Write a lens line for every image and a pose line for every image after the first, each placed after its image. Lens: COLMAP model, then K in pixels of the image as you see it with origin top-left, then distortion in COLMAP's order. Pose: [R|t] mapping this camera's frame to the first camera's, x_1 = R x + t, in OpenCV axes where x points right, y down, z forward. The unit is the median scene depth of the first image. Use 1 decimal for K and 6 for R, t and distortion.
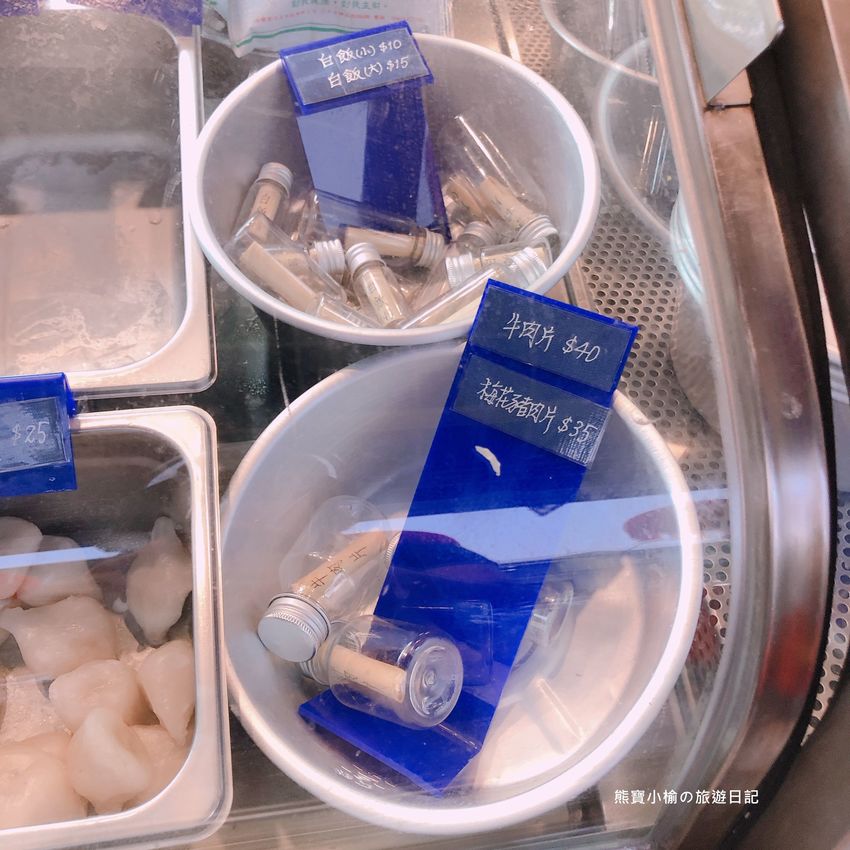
lens RADIAL K [[928.9, 0, 425.0], [0, 928.9, 425.0], [0, 0, 1]] dist [0.019978, -0.022477]
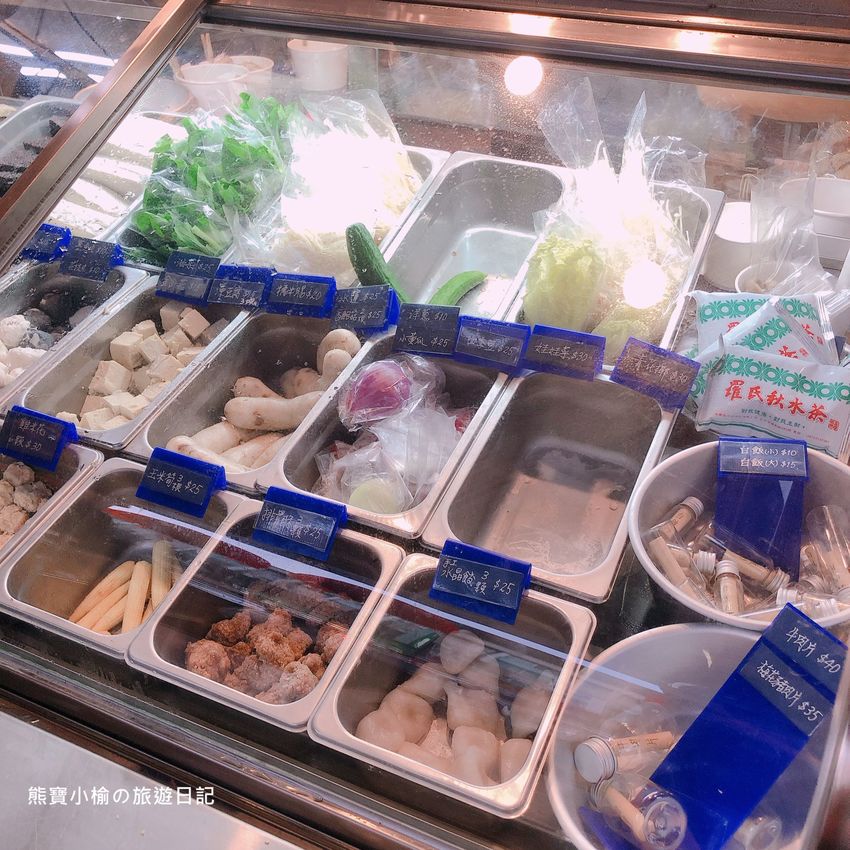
lens RADIAL K [[929.4, 0, 426.3], [0, 929.4, 413.5], [0, 0, 1]] dist [0.115884, -0.392769]
pose [[0.829576, 0.258115, -0.495156, 0.214844], [-0.406573, 0.887038, -0.218772, 0.128726], [0.382754, 0.382805, 0.840809, -0.580276]]
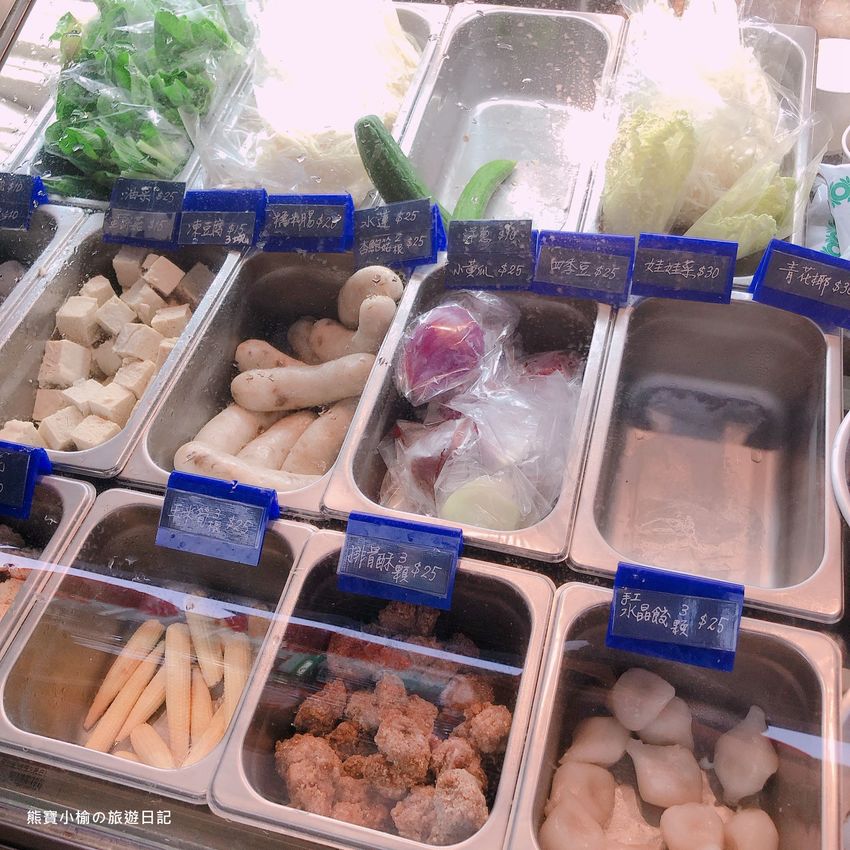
lens RADIAL K [[928.9, 0, 425.0], [0, 928.9, 425.0], [0, 0, 1]] dist [0.019978, -0.022477]
pose [[0.904360, 0.217738, -0.367046, -0.271954], [-0.275828, 0.954496, -0.113386, 0.001948], [0.325655, 0.203783, 0.923266, -0.349435]]
